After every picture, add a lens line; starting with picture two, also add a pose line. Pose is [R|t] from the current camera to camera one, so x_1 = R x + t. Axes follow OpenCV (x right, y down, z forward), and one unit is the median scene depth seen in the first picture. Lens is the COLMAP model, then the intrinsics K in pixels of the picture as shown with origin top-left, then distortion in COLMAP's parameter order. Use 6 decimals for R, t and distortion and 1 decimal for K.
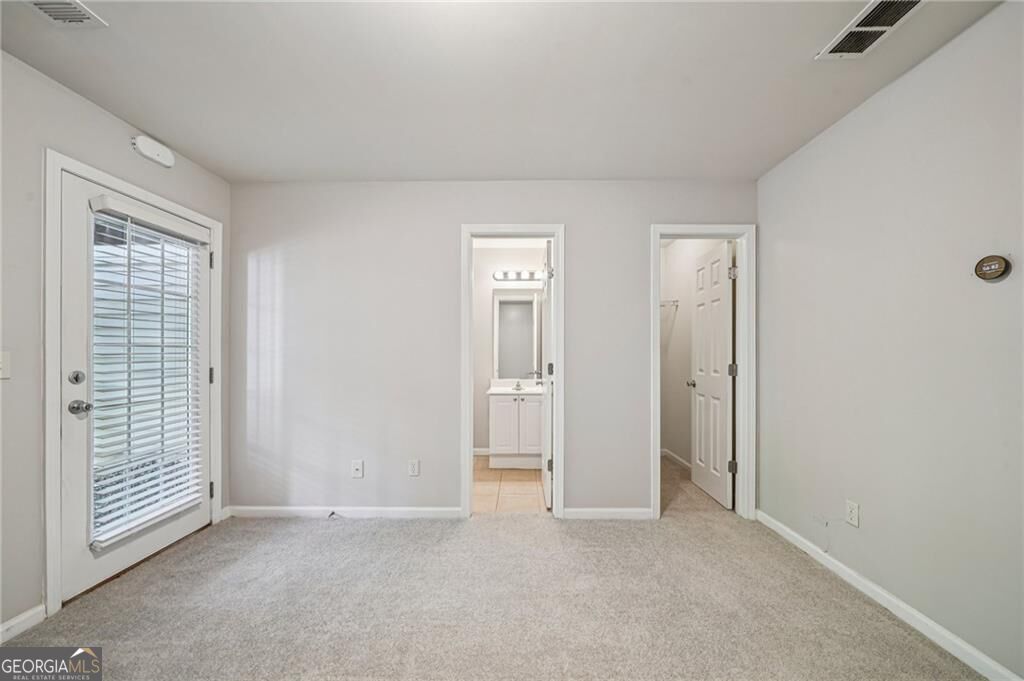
lens RADIAL K [[357.7, 0, 511.7], [0, 357.7, 351.2], [0, 0, 1]] dist [-0.000003, -0.000230]
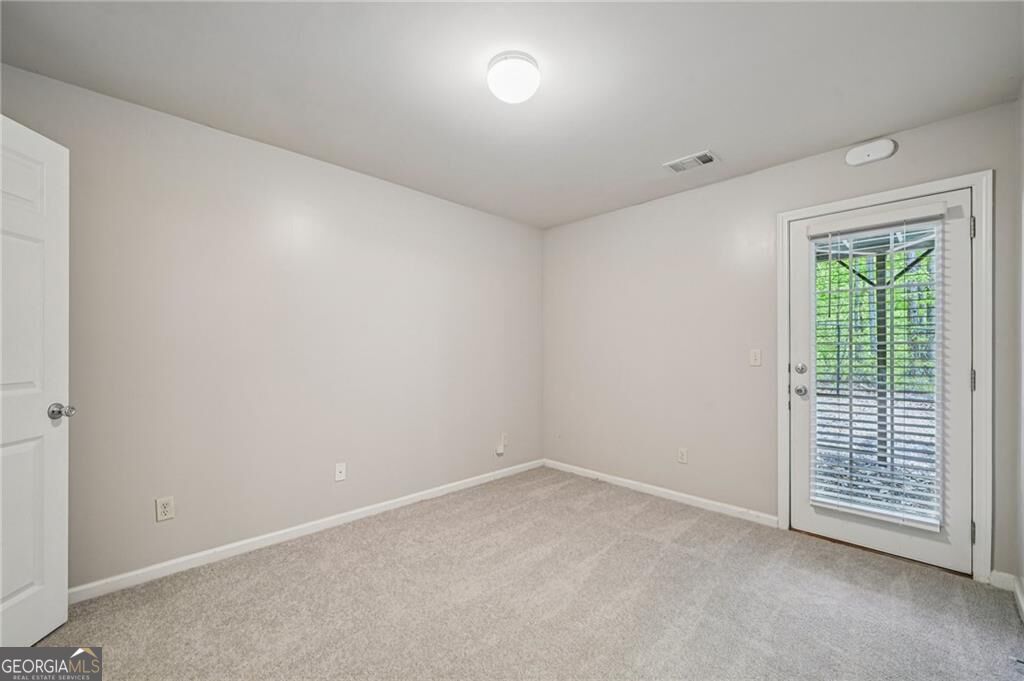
lens RADIAL K [[406.6, 0, 508.0], [0, 406.6, 349.0], [0, 0, 1]] dist [-0.002510, 0.000073]
pose [[-0.714319, -0.005975, -0.699795, 0.554955], [0.004220, 0.999909, -0.012845, 0.010744], [0.699808, -0.012129, -0.714228, 1.126782]]
